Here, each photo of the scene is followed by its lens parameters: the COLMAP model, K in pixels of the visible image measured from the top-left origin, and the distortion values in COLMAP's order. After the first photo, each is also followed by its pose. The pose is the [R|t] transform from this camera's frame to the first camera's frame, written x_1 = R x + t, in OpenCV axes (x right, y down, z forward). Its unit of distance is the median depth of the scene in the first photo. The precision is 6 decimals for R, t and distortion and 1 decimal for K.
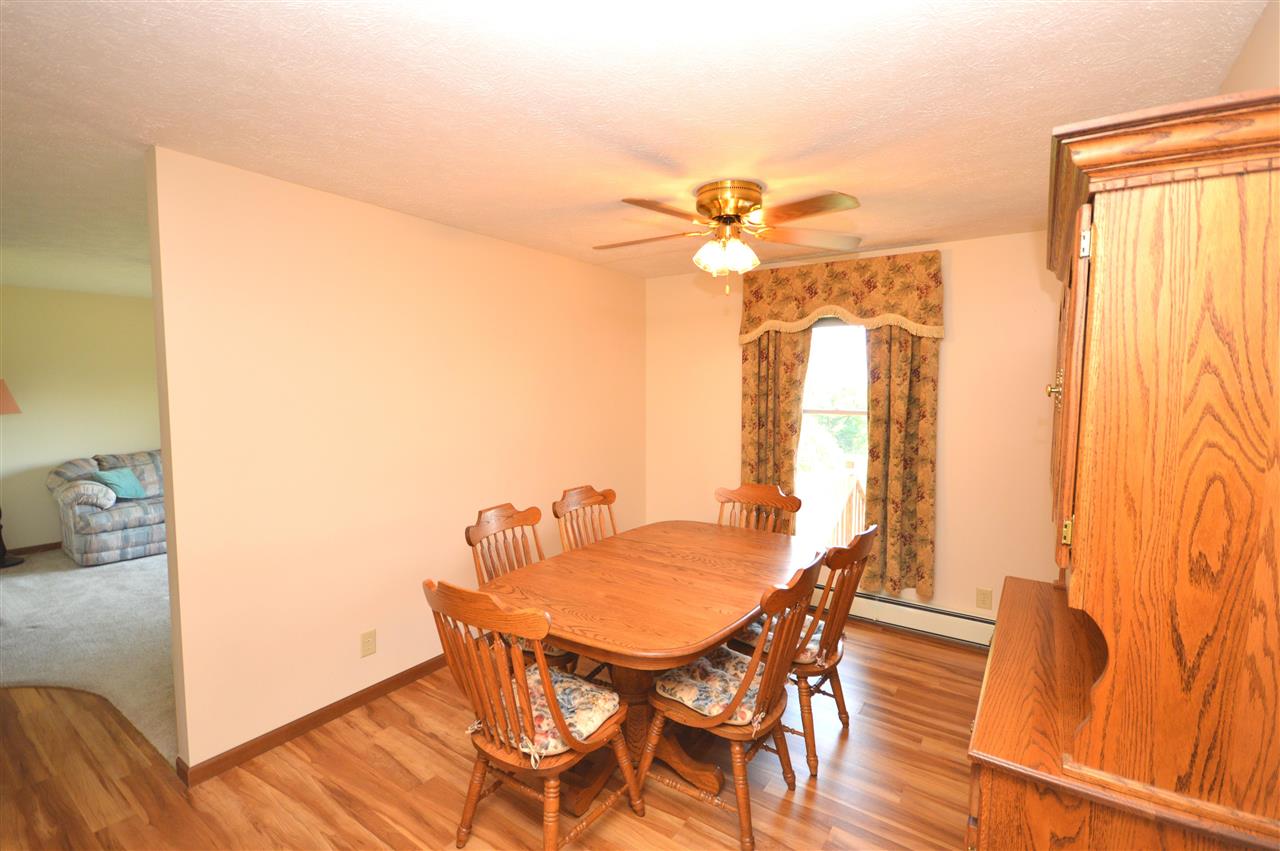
lens RADIAL K [[566.8, 0, 646.7], [0, 566.8, 421.9], [0, 0, 1]] dist [-0.004371, -0.000668]
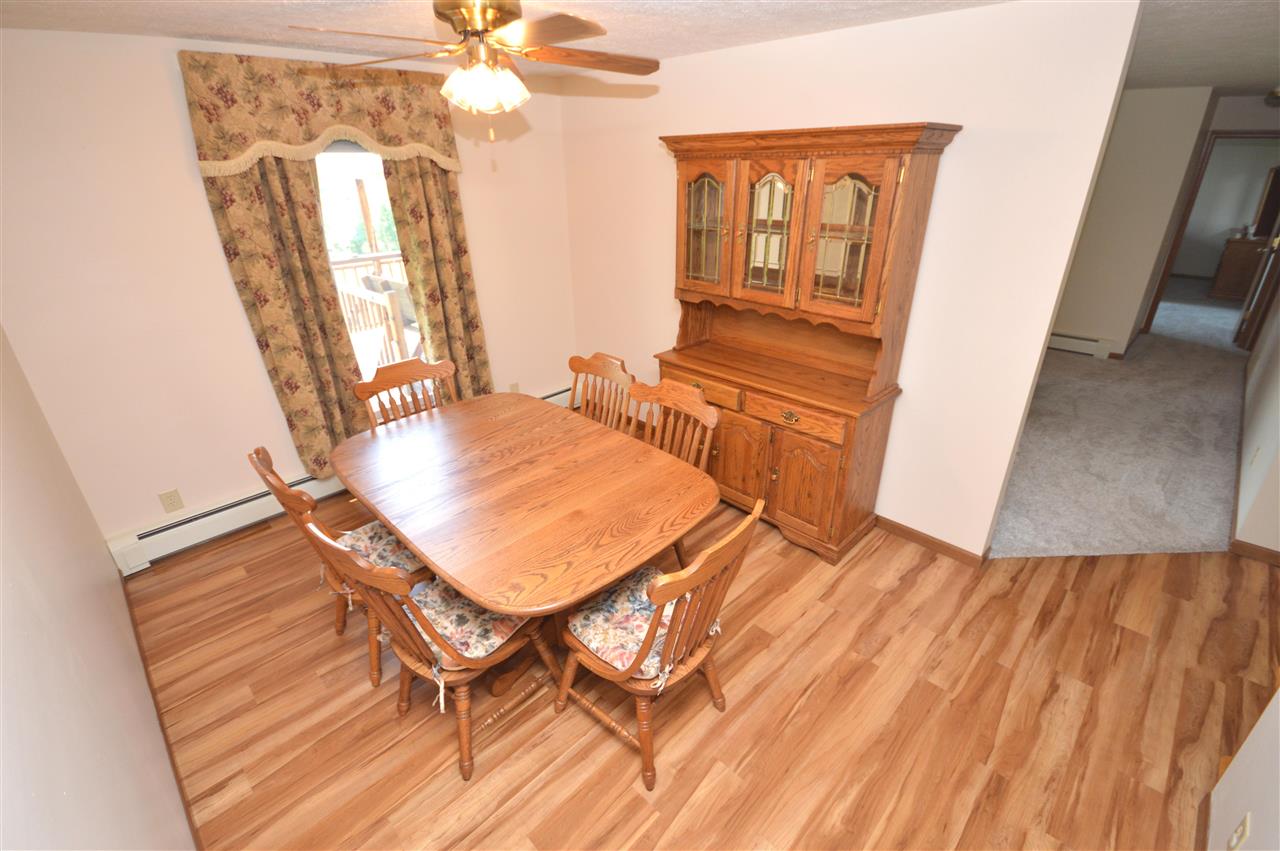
lens RADIAL K [[566.8, 0, 642.1], [0, 566.8, 420.2], [0, 0, 1]] dist [-0.004371, -0.000668]
pose [[0.170880, -0.416292, 0.893029, -0.469981], [0.078046, 0.909231, 0.408910, -0.114808], [-0.982196, -0.000177, 0.187859, 0.413665]]
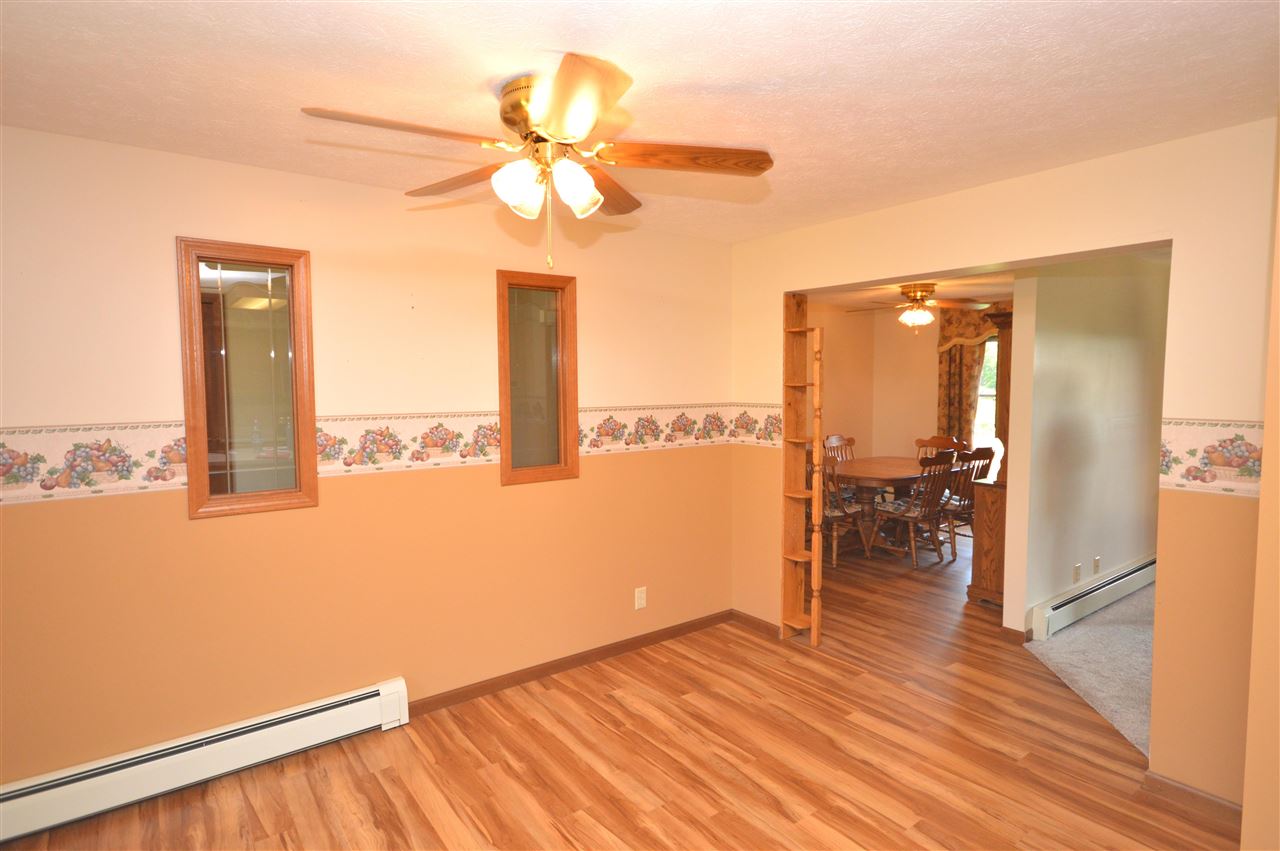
lens RADIAL K [[681.1, 0, 641.6], [0, 681.1, 428.8], [0, 0, 1]] dist [0.001560, -0.000017]
pose [[0.947925, 0.015956, -0.318093, -0.009095], [-0.014037, 0.999867, 0.008326, 0.072447], [0.318183, -0.003428, 0.948023, -1.101081]]
